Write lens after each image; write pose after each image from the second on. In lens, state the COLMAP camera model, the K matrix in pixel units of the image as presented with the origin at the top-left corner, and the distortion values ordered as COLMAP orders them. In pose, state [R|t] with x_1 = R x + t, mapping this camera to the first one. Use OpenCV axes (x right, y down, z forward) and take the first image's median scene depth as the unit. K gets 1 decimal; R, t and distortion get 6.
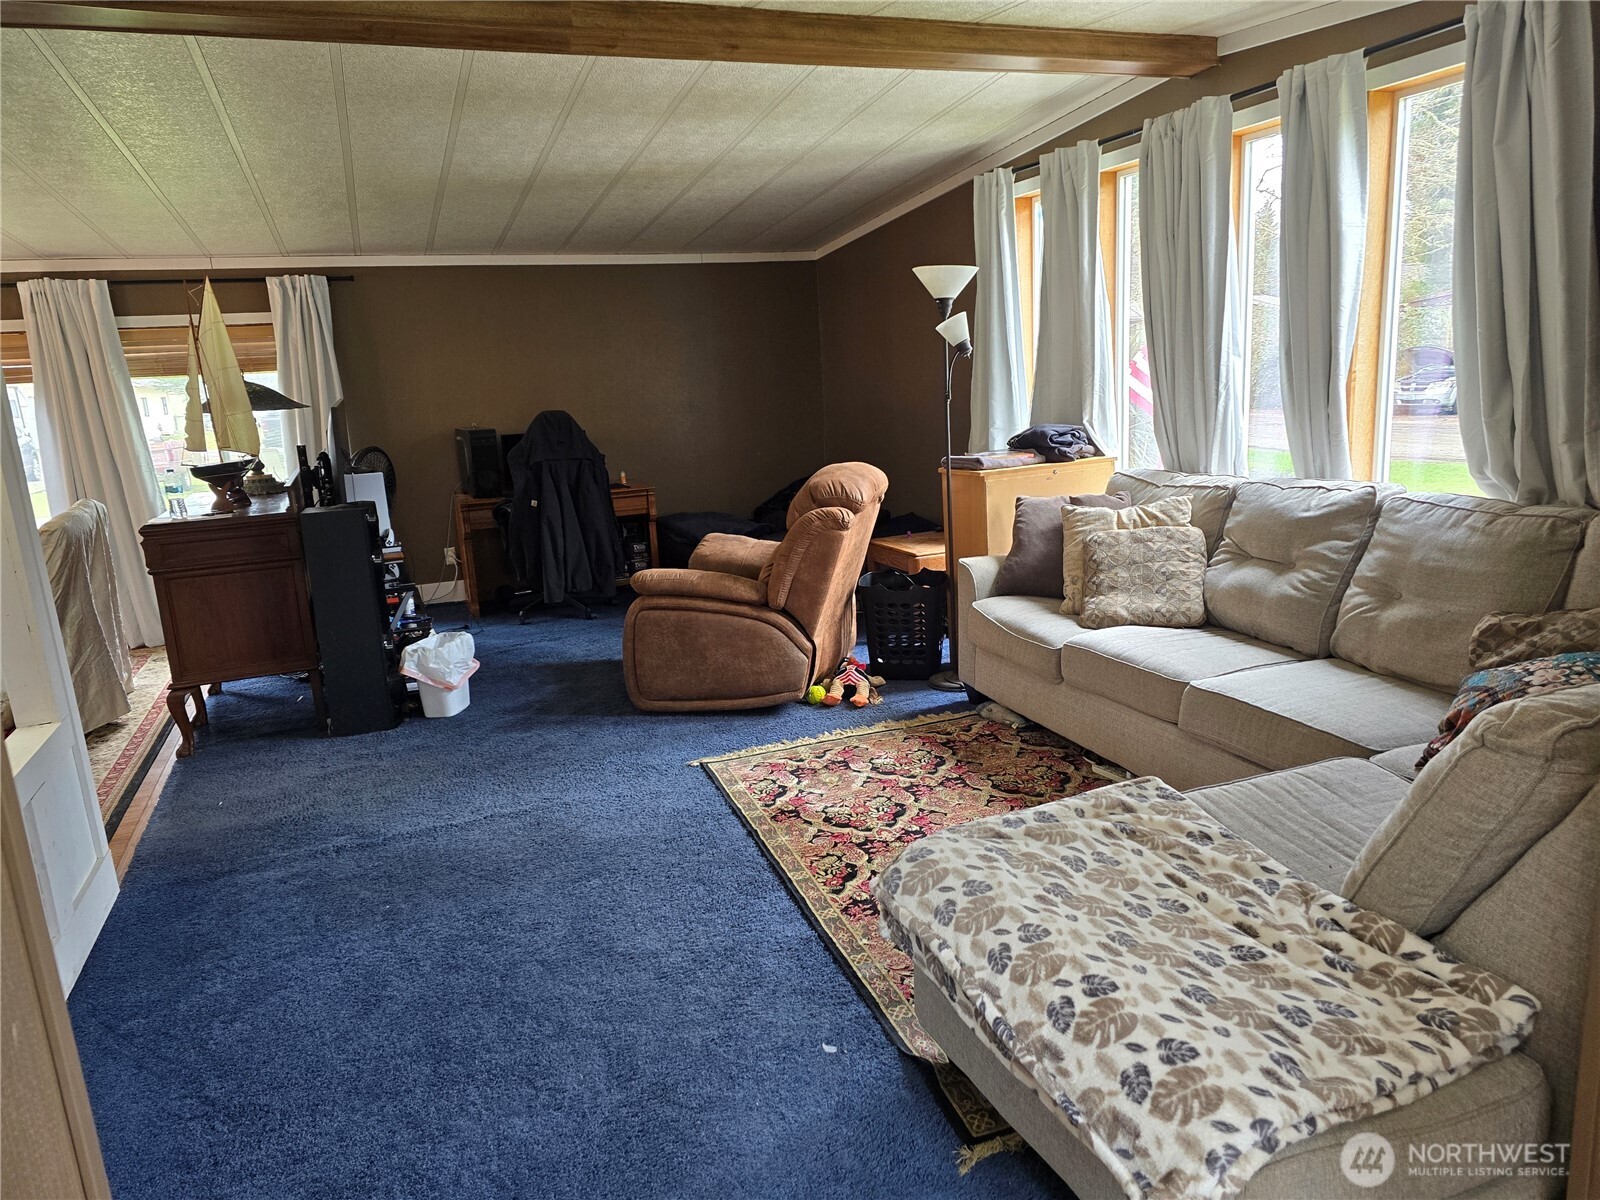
lens RADIAL K [[1066.6, 0, 827.2], [0, 1066.6, 606.3], [0, 0, 1]] dist [0.070328, -0.060830]
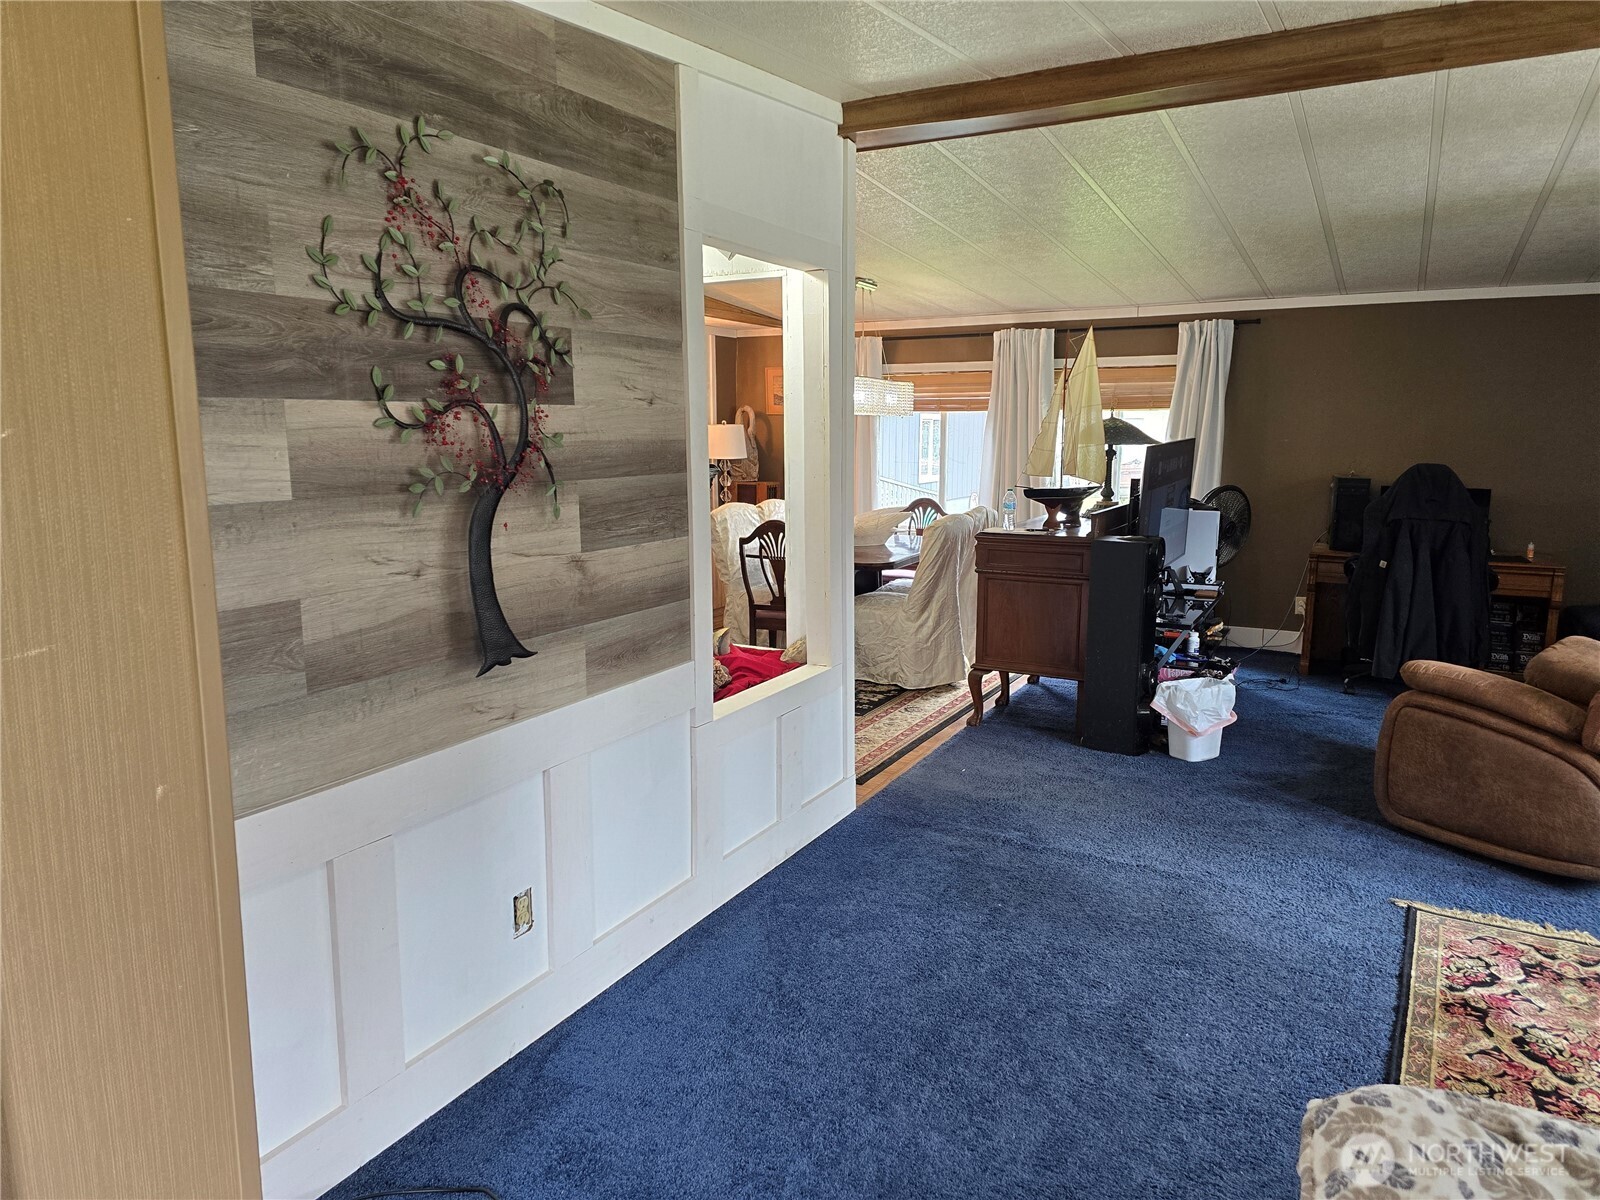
lens RADIAL K [[1066.6, 0, 800.8], [0, 1066.6, 585.0], [0, 0, 1]] dist [0.070328, -0.060830]
pose [[0.623431, 0.172158, -0.762690, 0.164715], [-0.209007, 0.976655, 0.049610, -0.032387], [0.753426, 0.128479, 0.644859, 0.082165]]
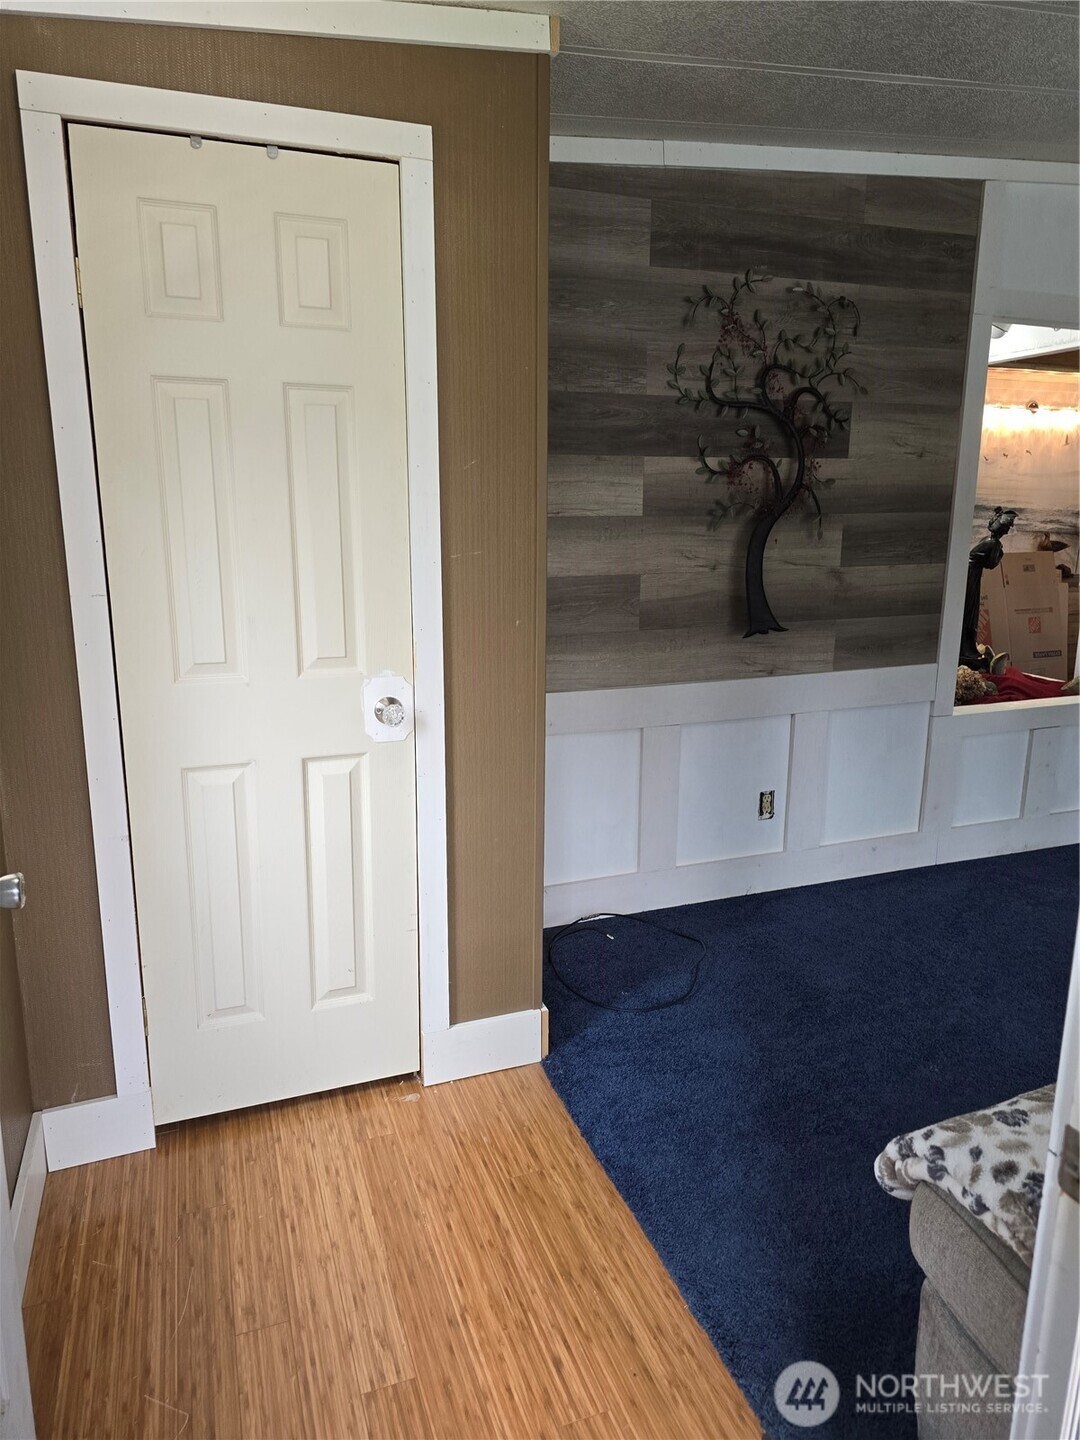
lens RADIAL K [[959.9, 0, 535.4], [0, 959.9, 712.8], [0, 0, 1]] dist [0.070328, -0.060830]
pose [[-0.025777, 0.274264, -0.961309, 0.396655], [-0.228767, 0.934491, 0.272747, -0.039686], [0.973140, 0.226947, 0.038655, 0.138525]]
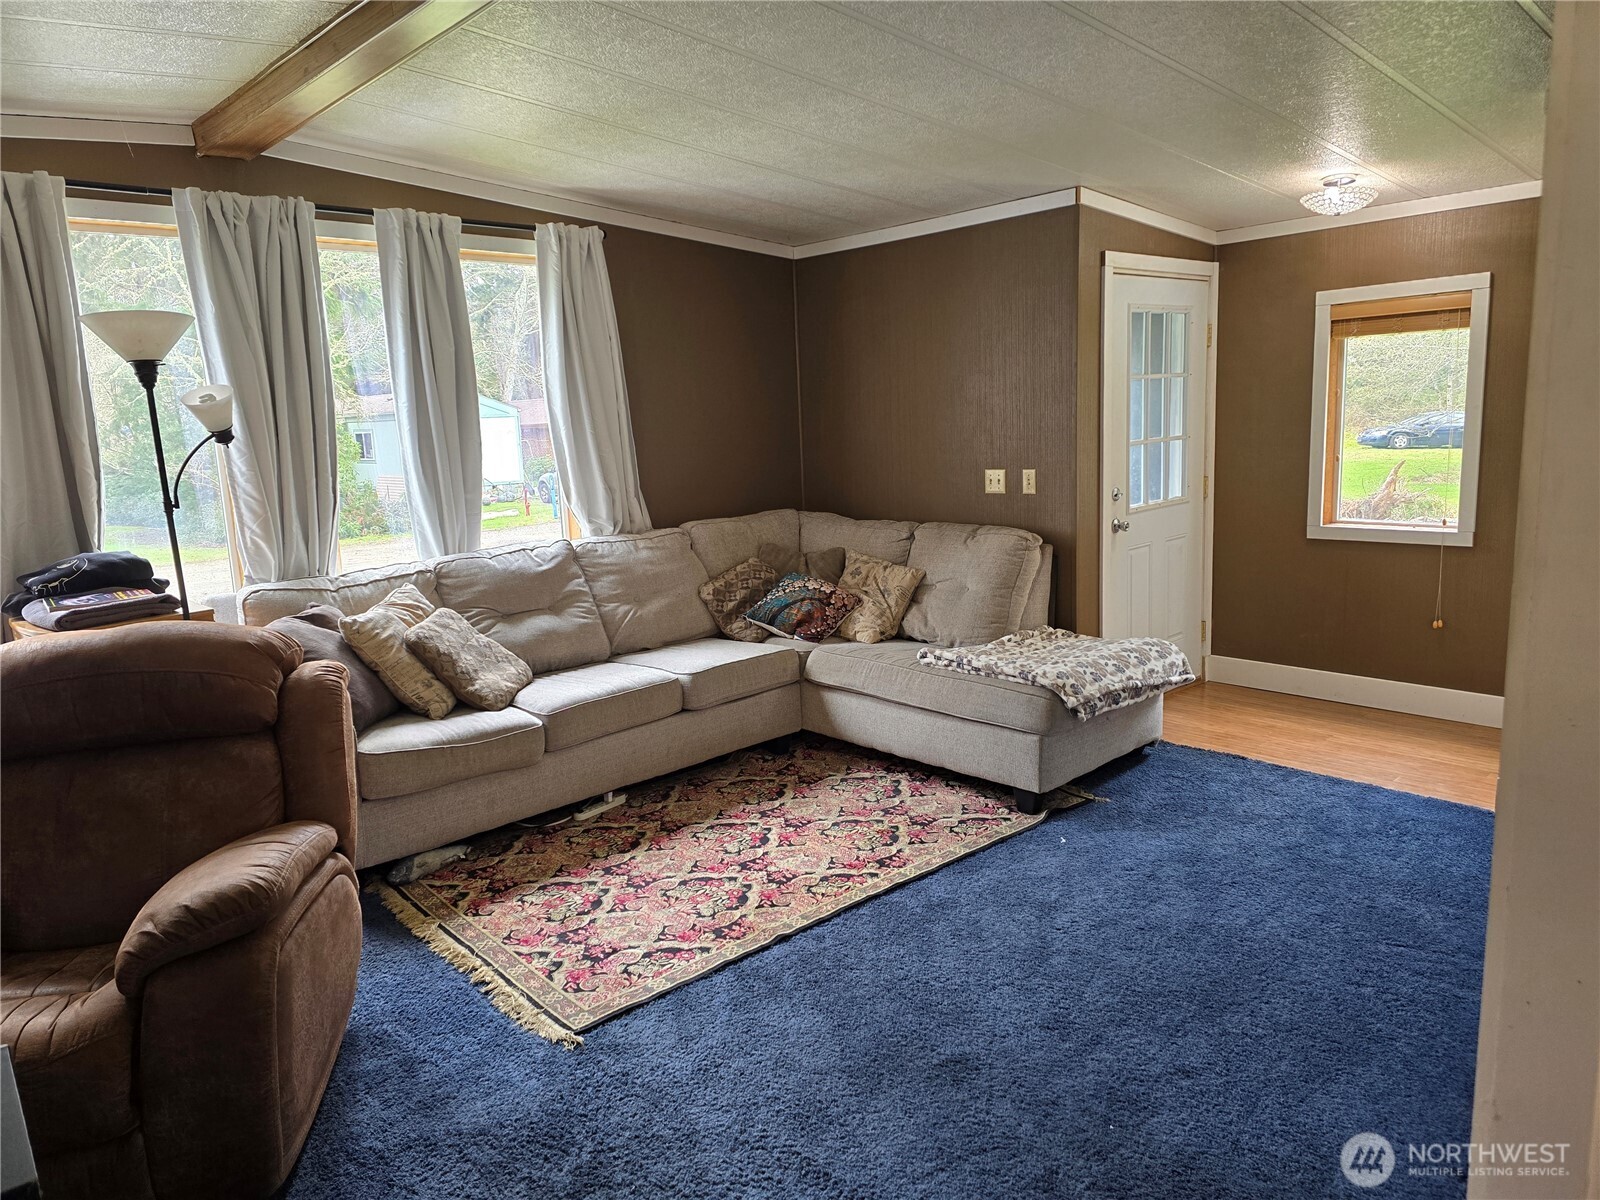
lens RADIAL K [[1066.6, 0, 795.1], [0, 1066.6, 593.9], [0, 0, 1]] dist [0.070328, -0.060830]
pose [[-0.345848, -0.094835, 0.933486, -0.684197], [0.269254, 0.943006, 0.195558, -0.179822], [-0.898828, 0.318978, -0.300602, 0.903951]]
